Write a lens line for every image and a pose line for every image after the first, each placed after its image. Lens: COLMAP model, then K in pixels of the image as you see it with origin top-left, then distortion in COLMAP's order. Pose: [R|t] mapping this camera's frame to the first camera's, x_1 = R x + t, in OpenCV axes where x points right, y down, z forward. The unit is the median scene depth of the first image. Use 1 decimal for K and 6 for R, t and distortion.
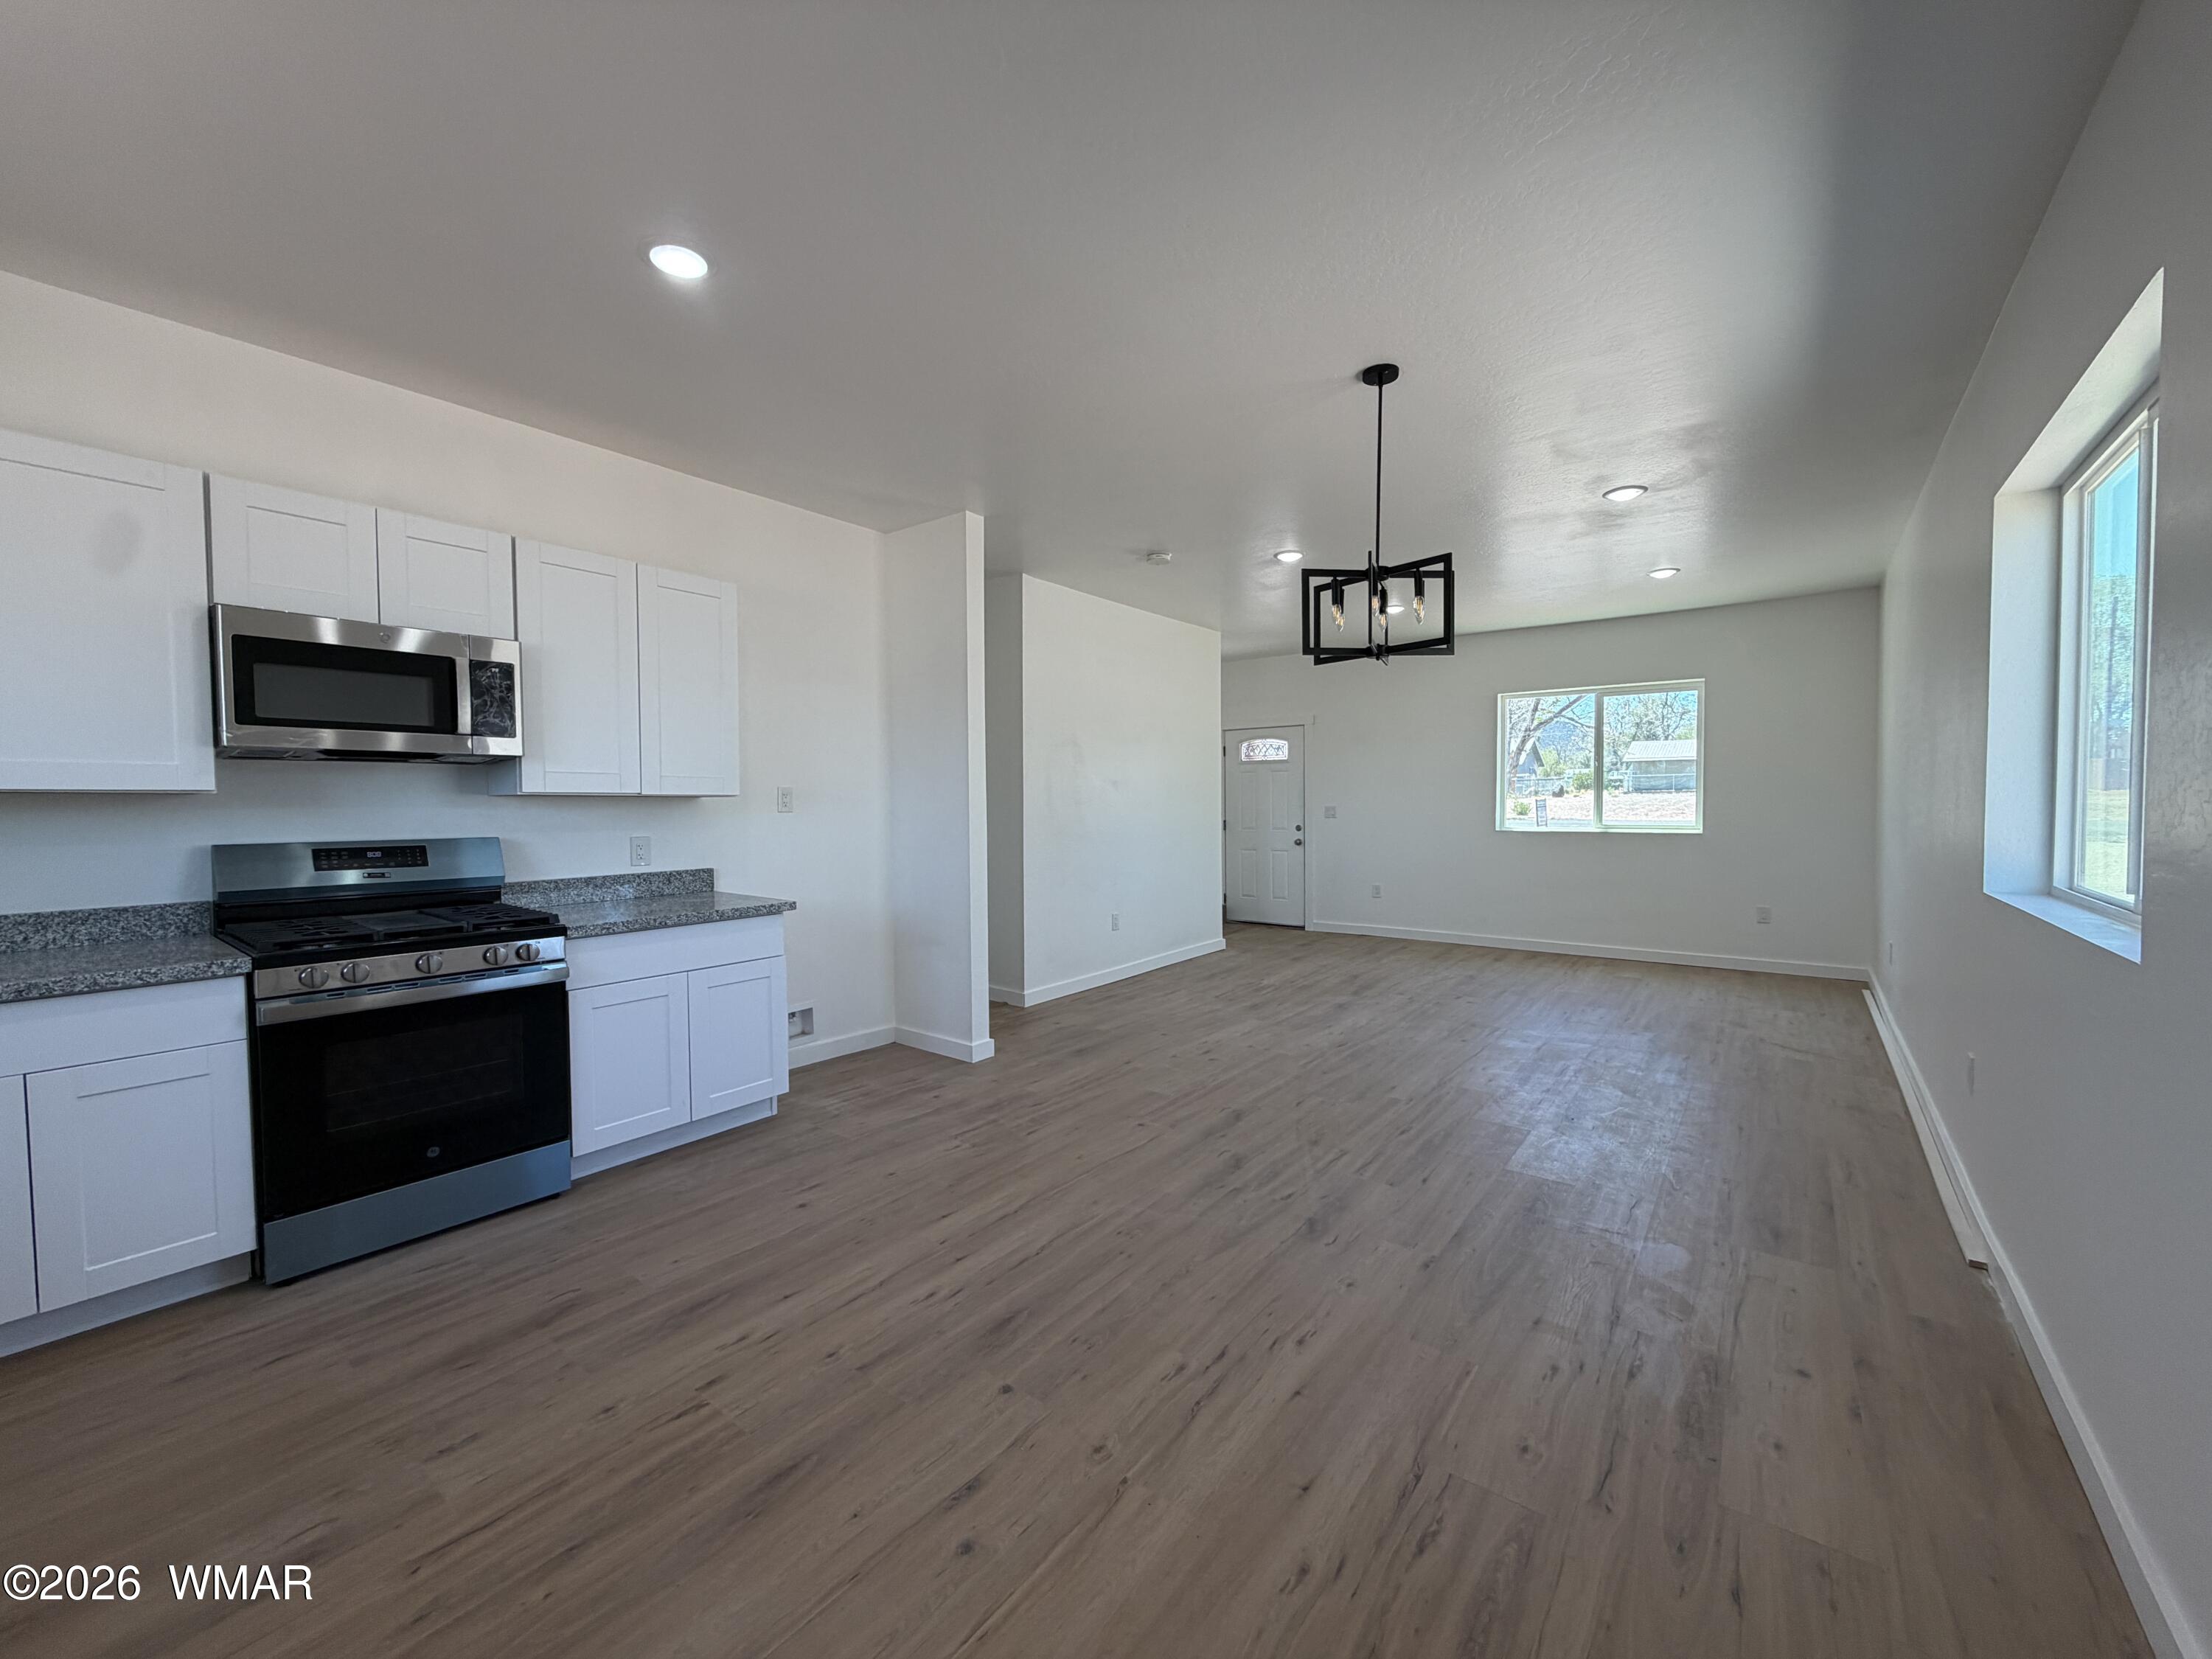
lens RADIAL K [[877.5, 0, 1097.3], [0, 877.5, 831.3], [0, 0, 1]] dist [0.000397, 0.000645]
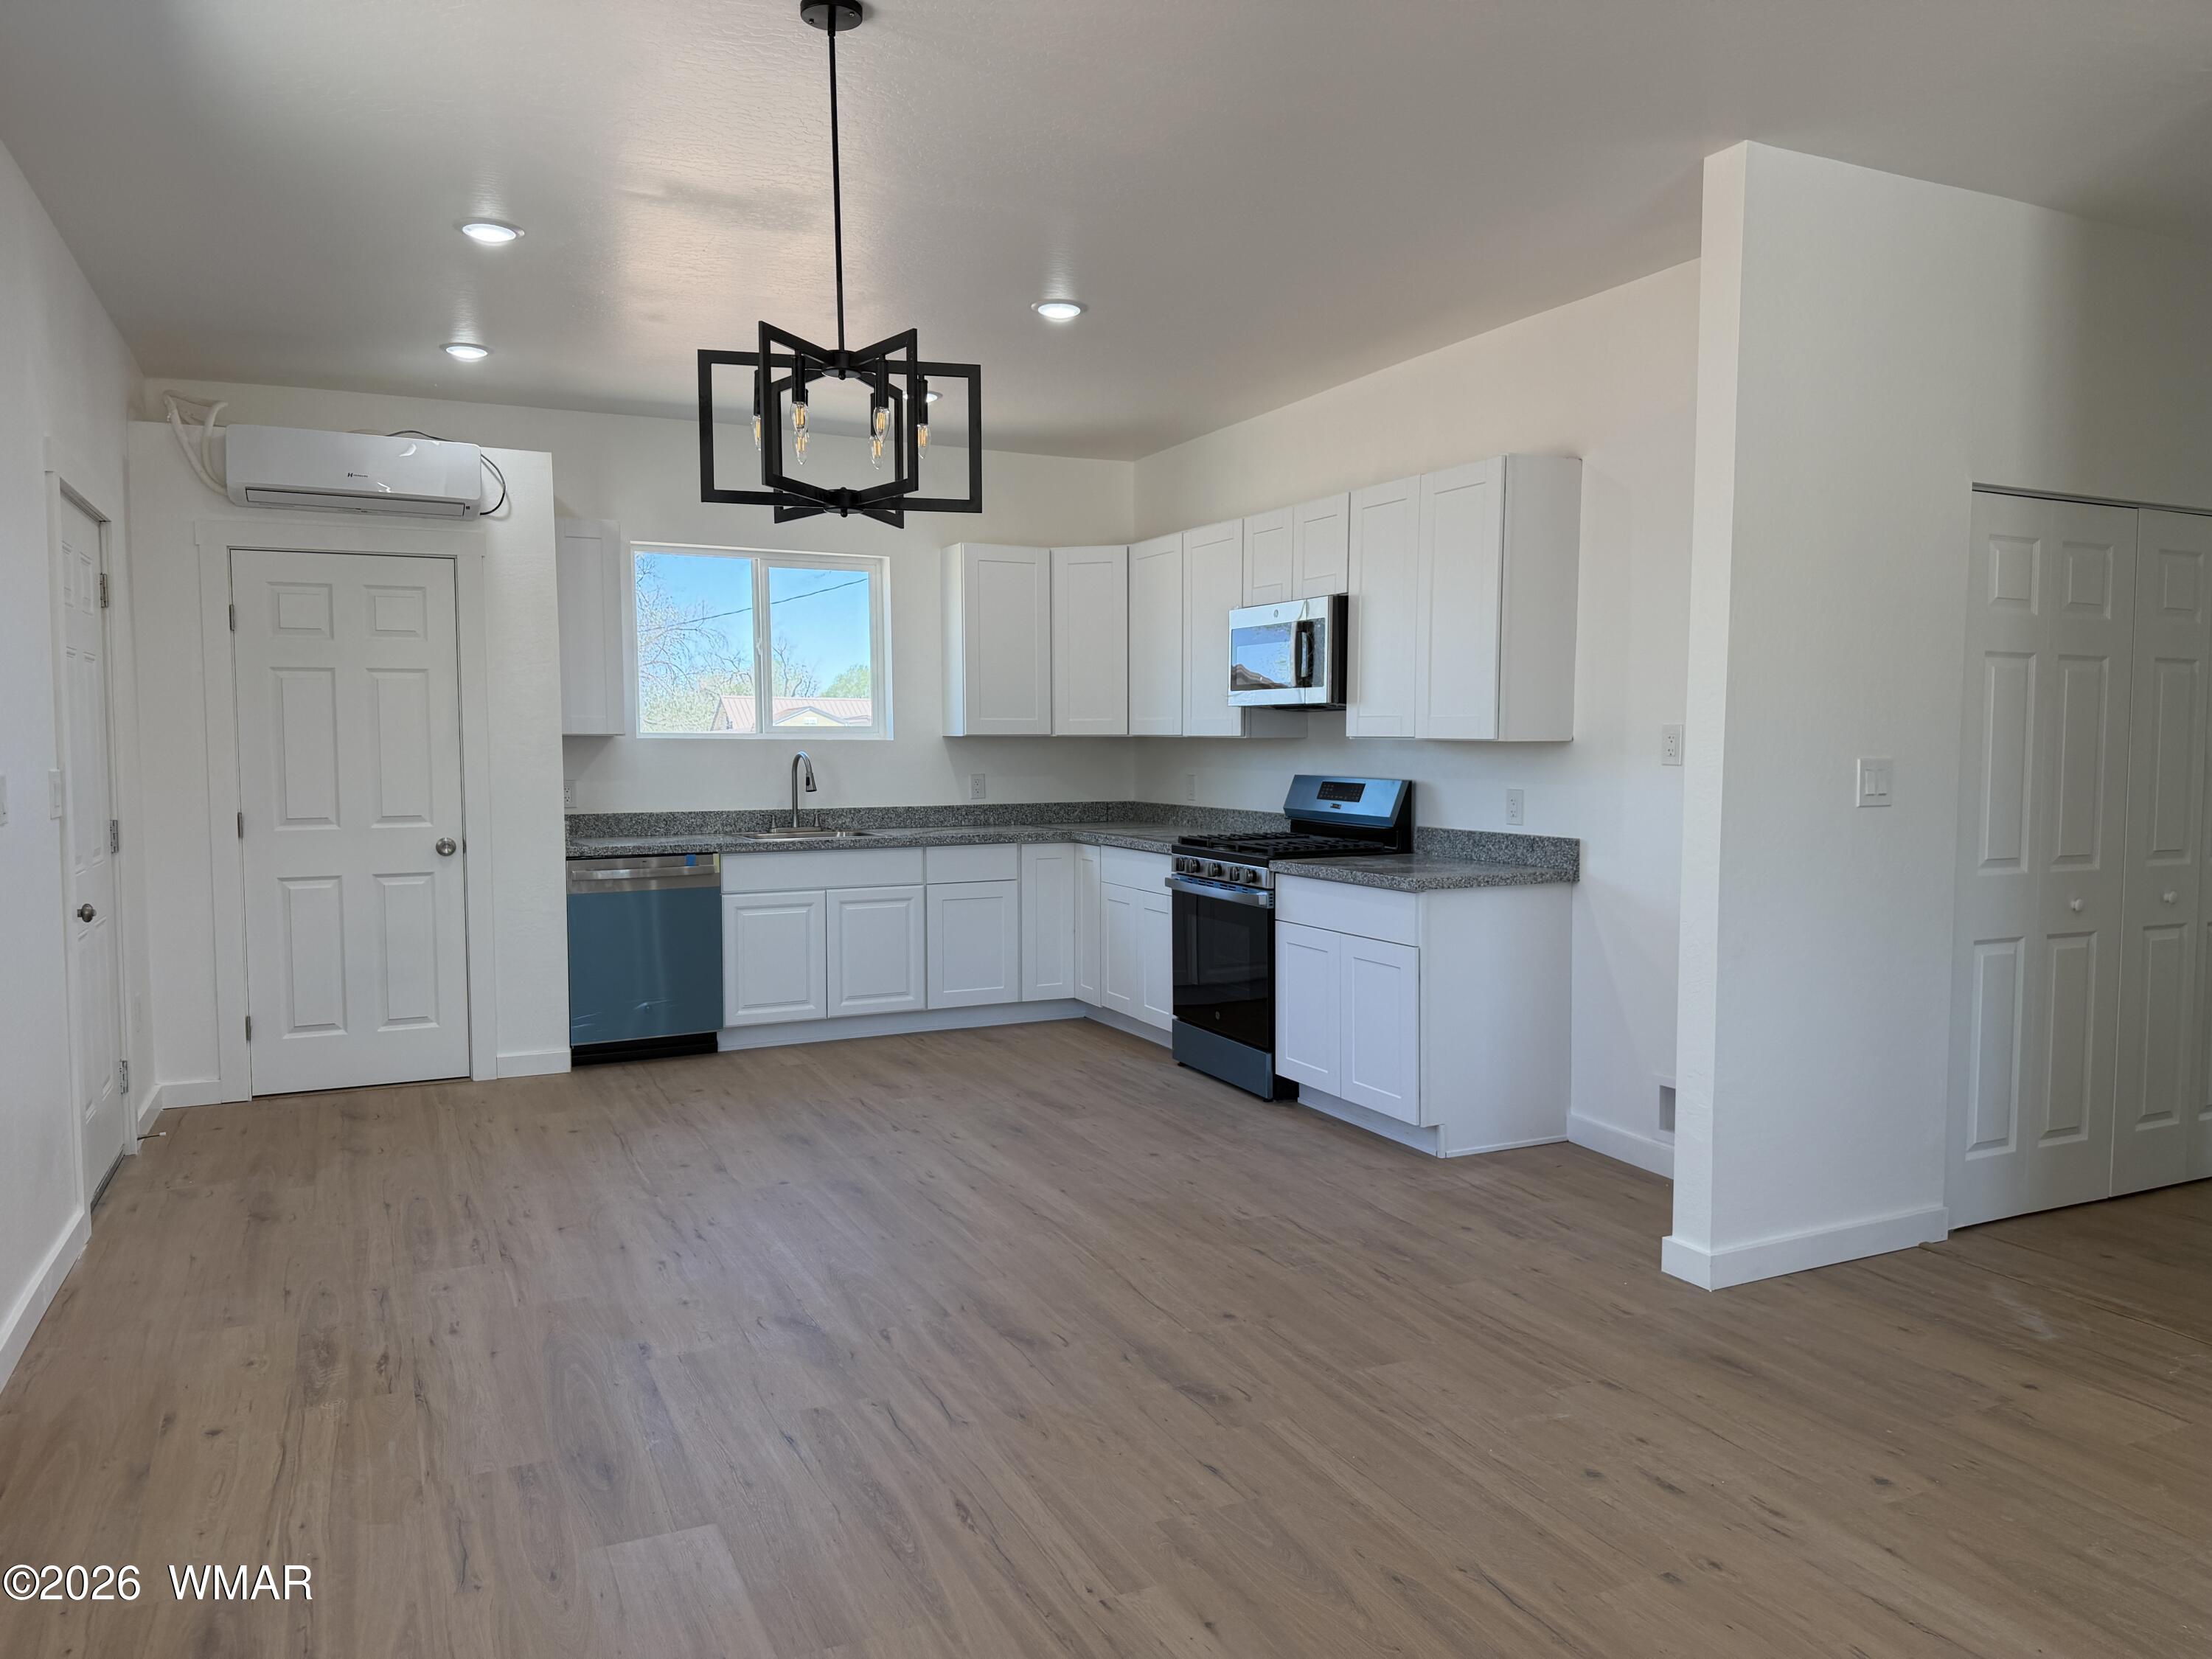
lens RADIAL K [[1532.6, 0, 1107.1], [0, 1532.6, 834.2], [0, 0, 1]] dist [0.124835, -0.206005]
pose [[-0.447746, 0.062660, -0.891963, 0.975486], [-0.030497, 0.995891, 0.085270, -0.066321], [0.893641, 0.065381, -0.443995, 1.359573]]
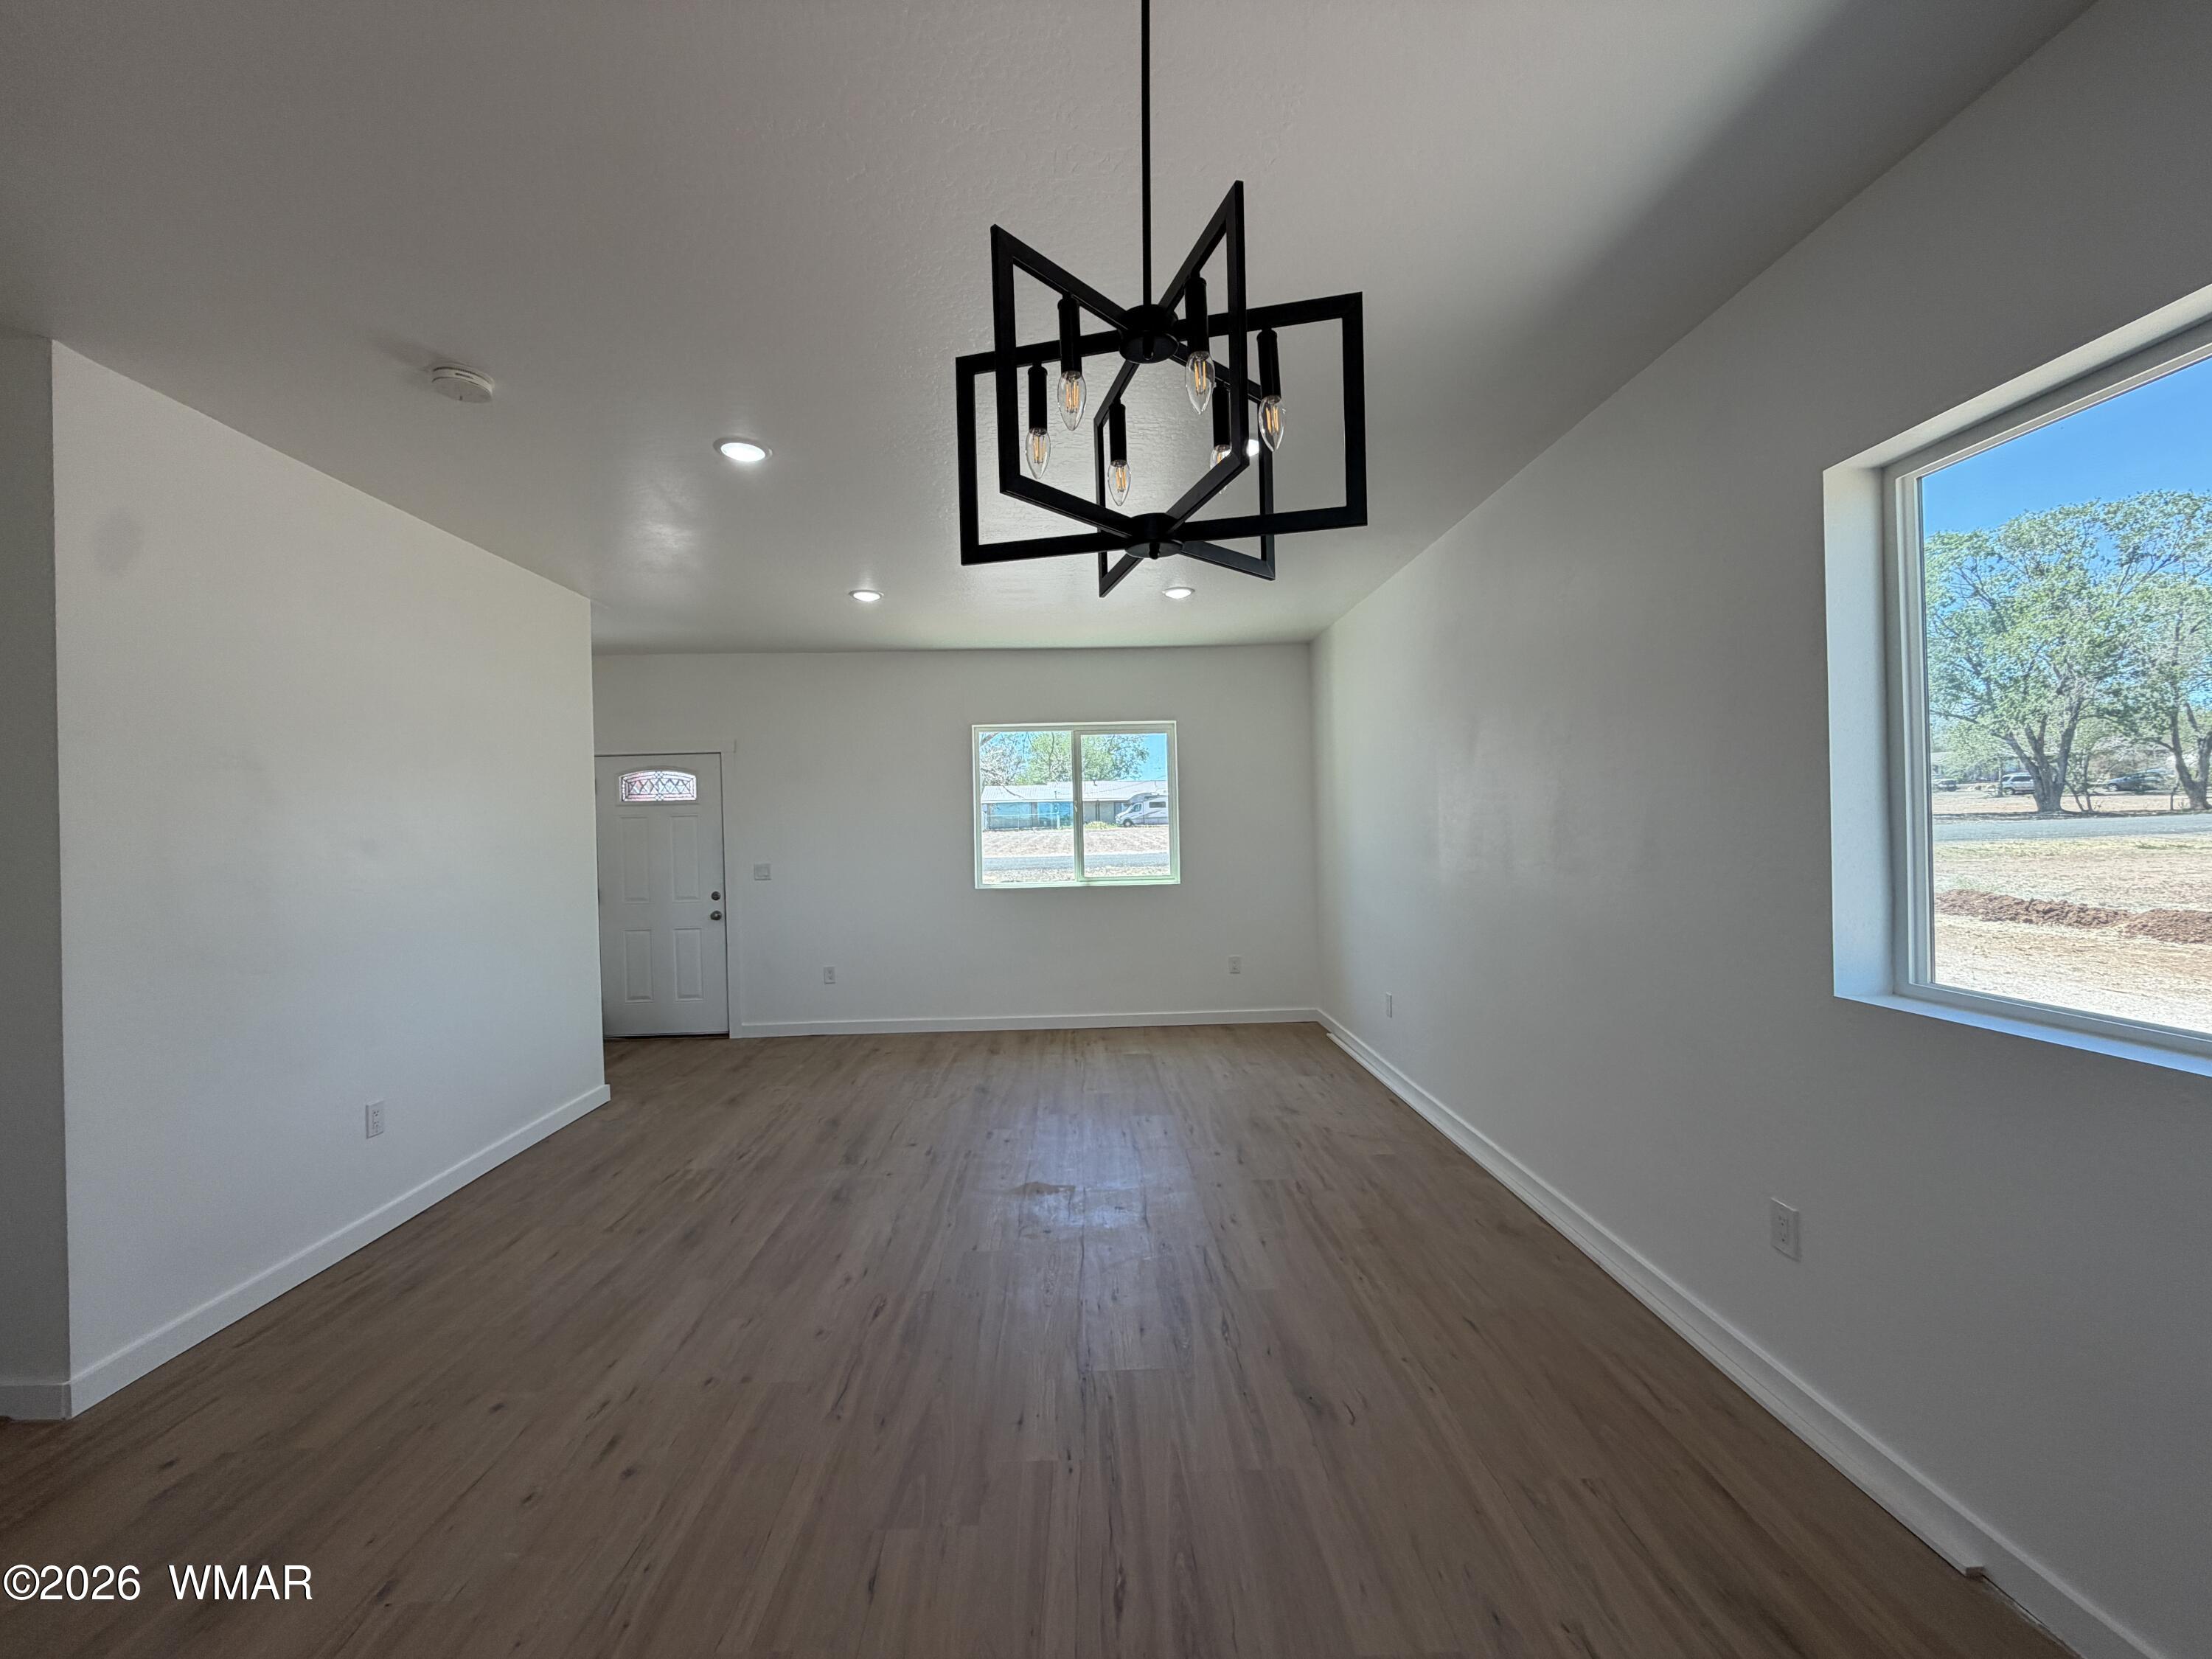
lens RADIAL K [[877.5, 0, 1097.3], [0, 877.5, 831.3], [0, 0, 1]] dist [0.000397, 0.000645]
pose [[0.775105, -0.011380, 0.631730, 0.046195], [0.039838, 0.998729, -0.030888, -0.054029], [-0.630575, 0.049108, 0.774573, 0.606518]]
